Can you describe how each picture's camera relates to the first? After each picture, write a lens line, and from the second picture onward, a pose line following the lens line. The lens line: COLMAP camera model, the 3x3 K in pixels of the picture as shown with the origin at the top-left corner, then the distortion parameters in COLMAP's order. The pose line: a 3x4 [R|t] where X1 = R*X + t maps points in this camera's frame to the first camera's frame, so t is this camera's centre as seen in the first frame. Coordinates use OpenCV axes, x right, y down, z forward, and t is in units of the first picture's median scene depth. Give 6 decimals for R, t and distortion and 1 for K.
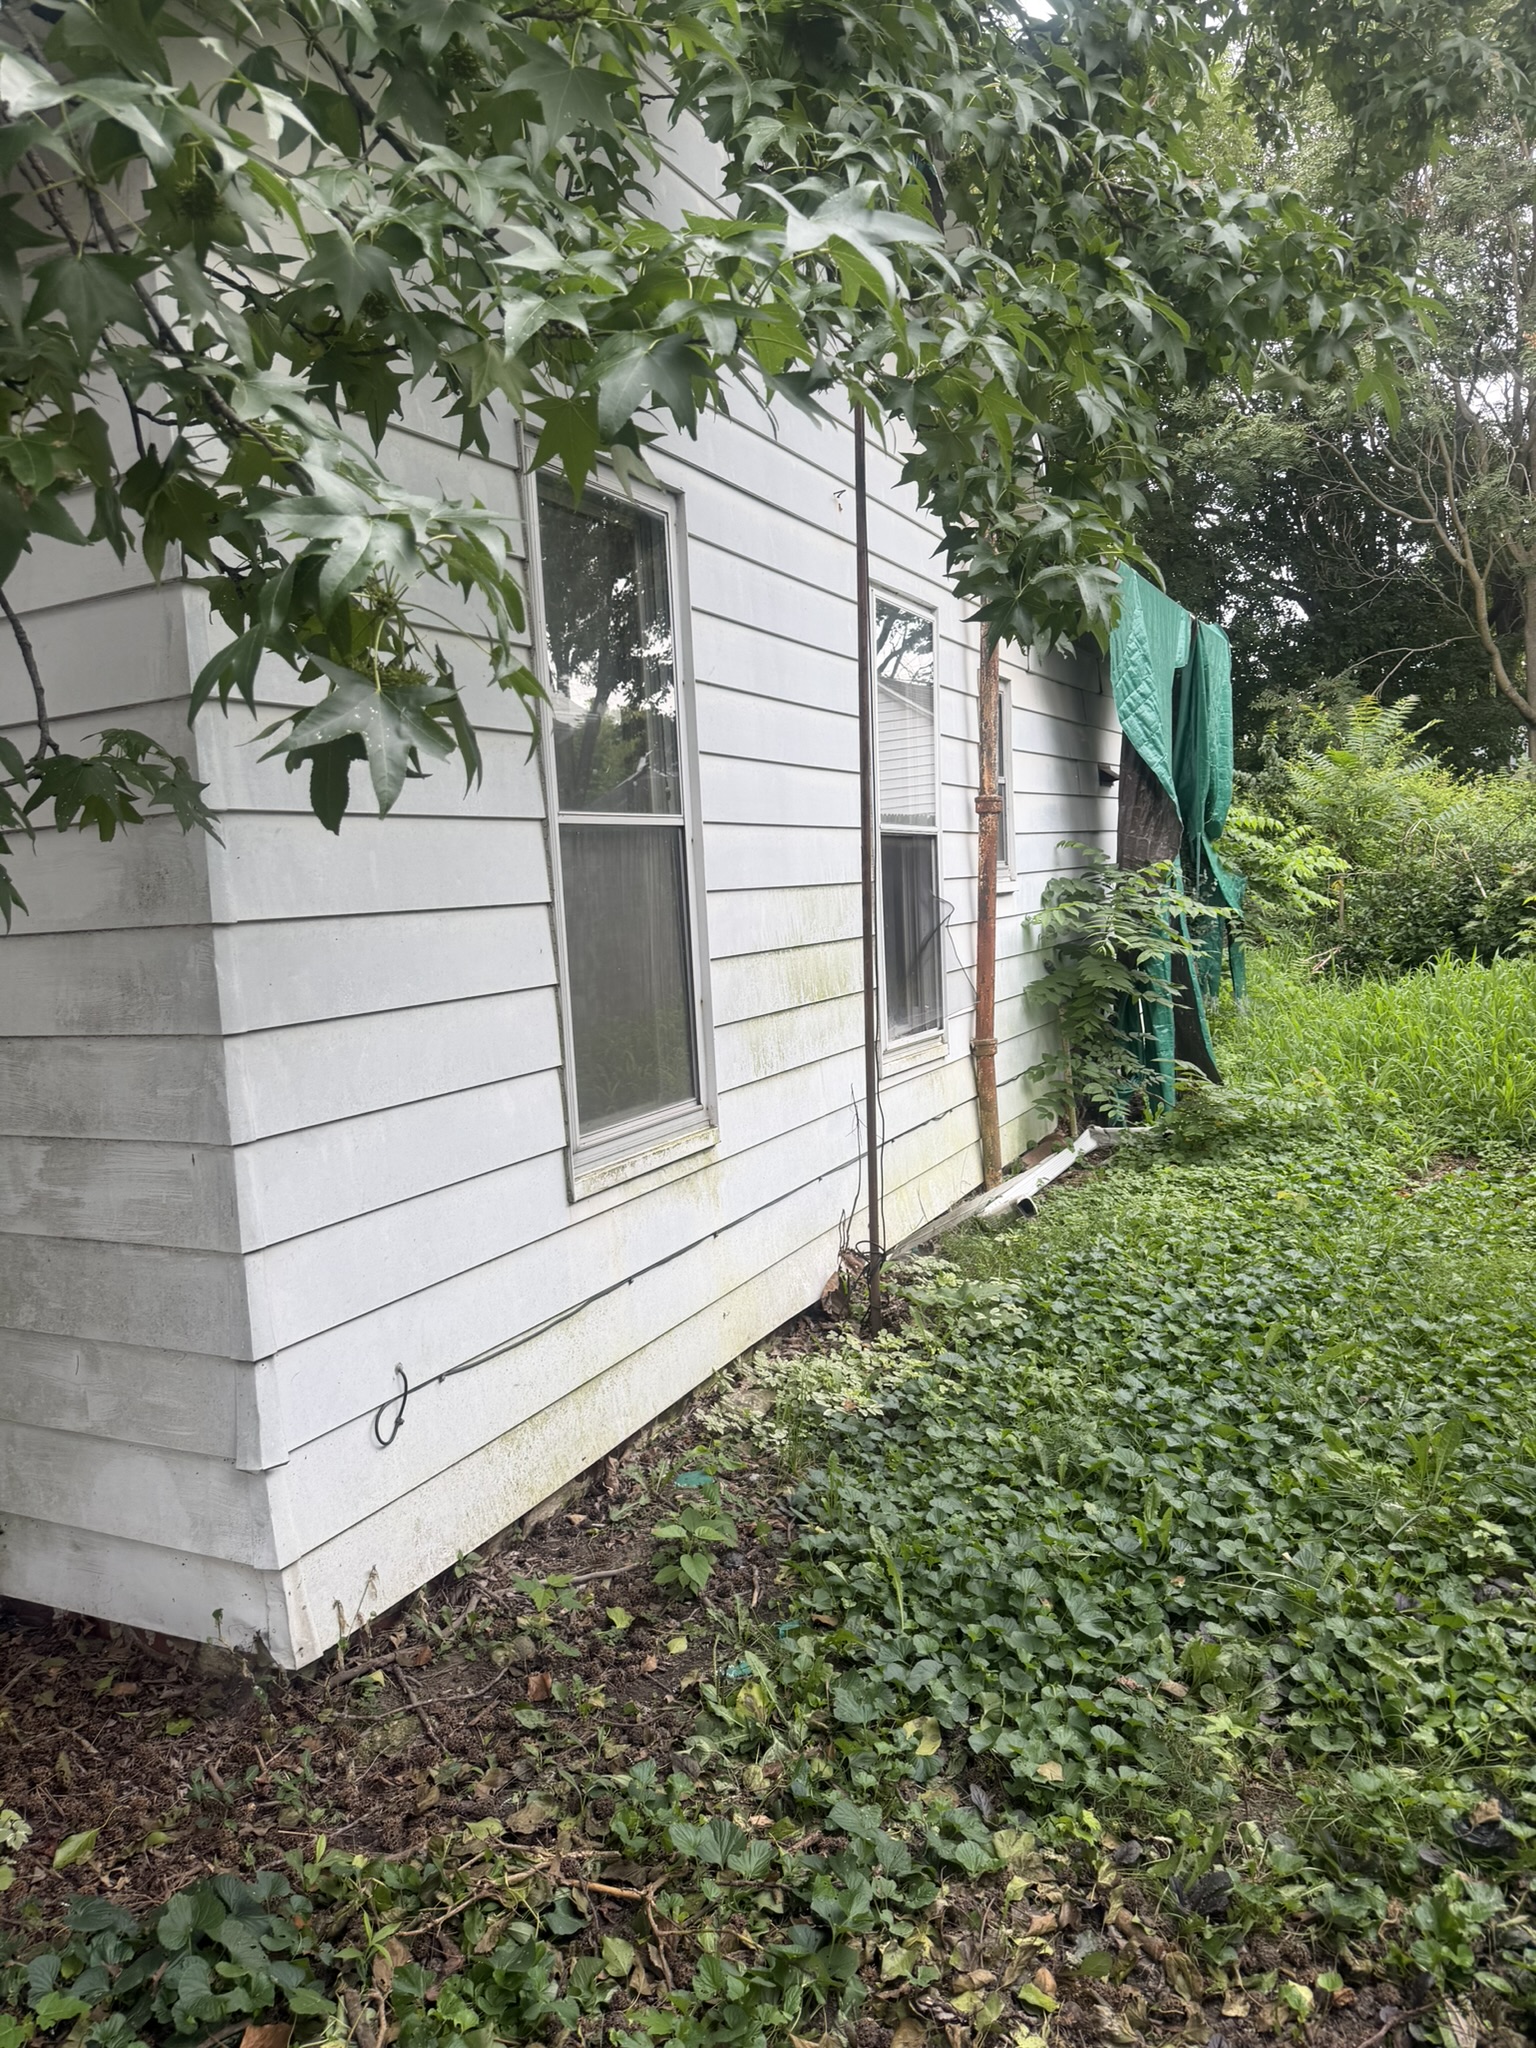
lens RADIAL K [[1444.5, 0, 766.0], [0, 1444.5, 1028.8], [0, 0, 1]] dist [0.046769, -0.056917]
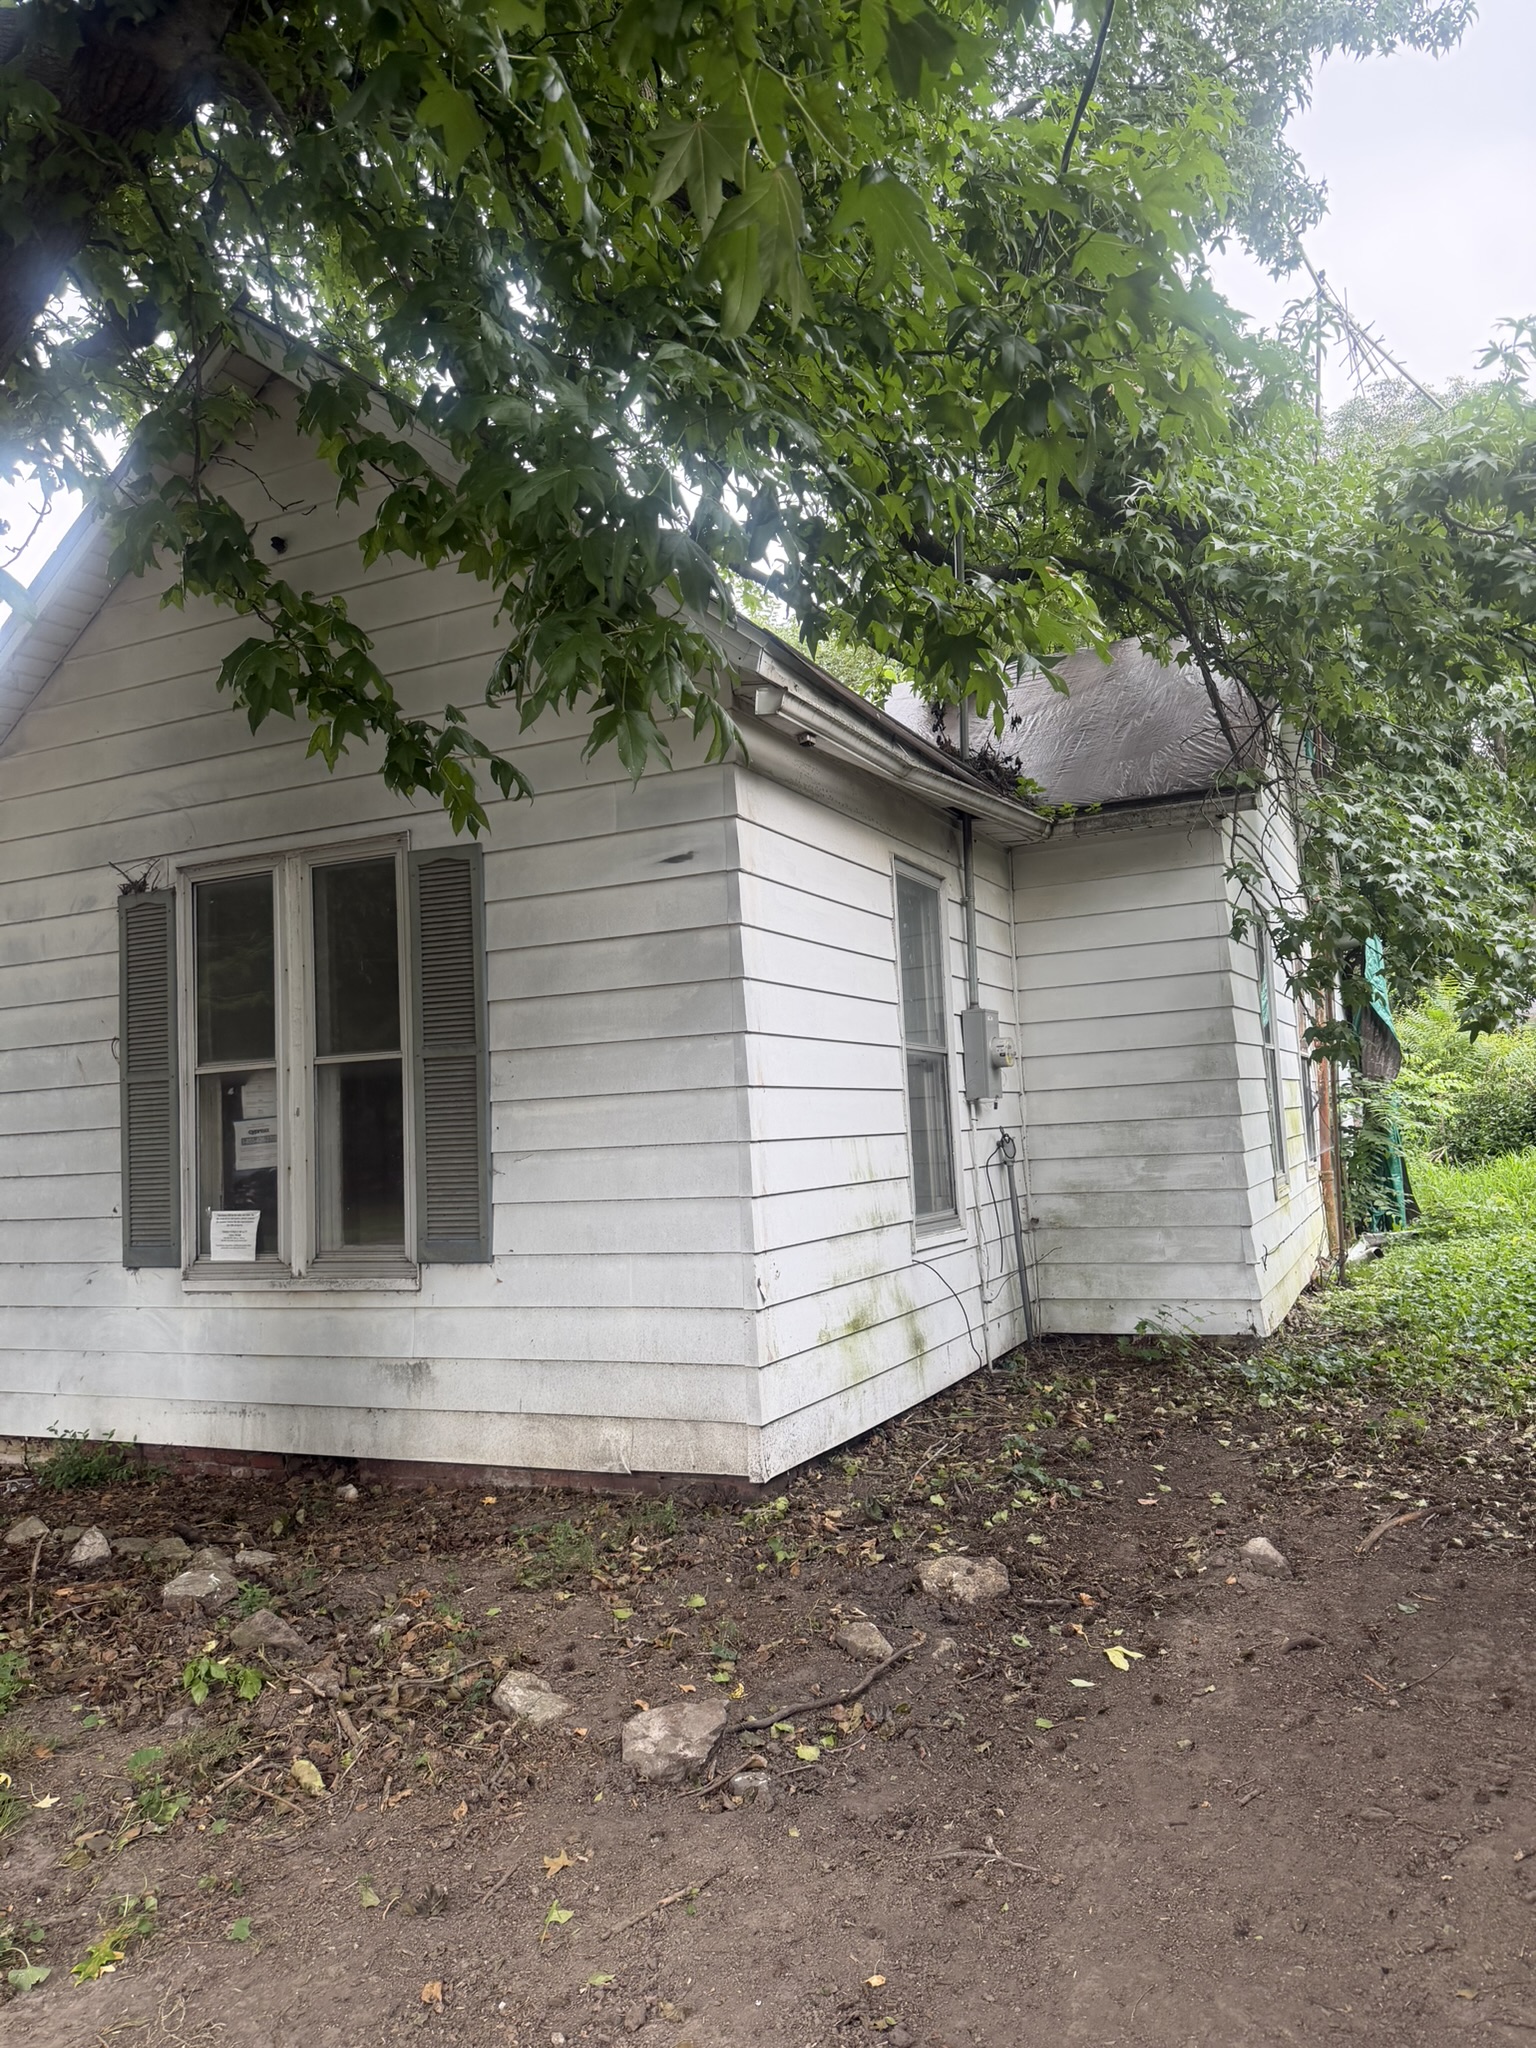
lens RADIAL K [[1444.5, 0, 773.5], [0, 1444.5, 1017.9], [0, 0, 1]] dist [0.046769, -0.056917]
pose [[0.999623, 0.012996, 0.024196, -1.280228], [-0.008644, 0.985065, -0.171964, 0.299428], [-0.026070, 0.171690, 0.984806, -1.785787]]
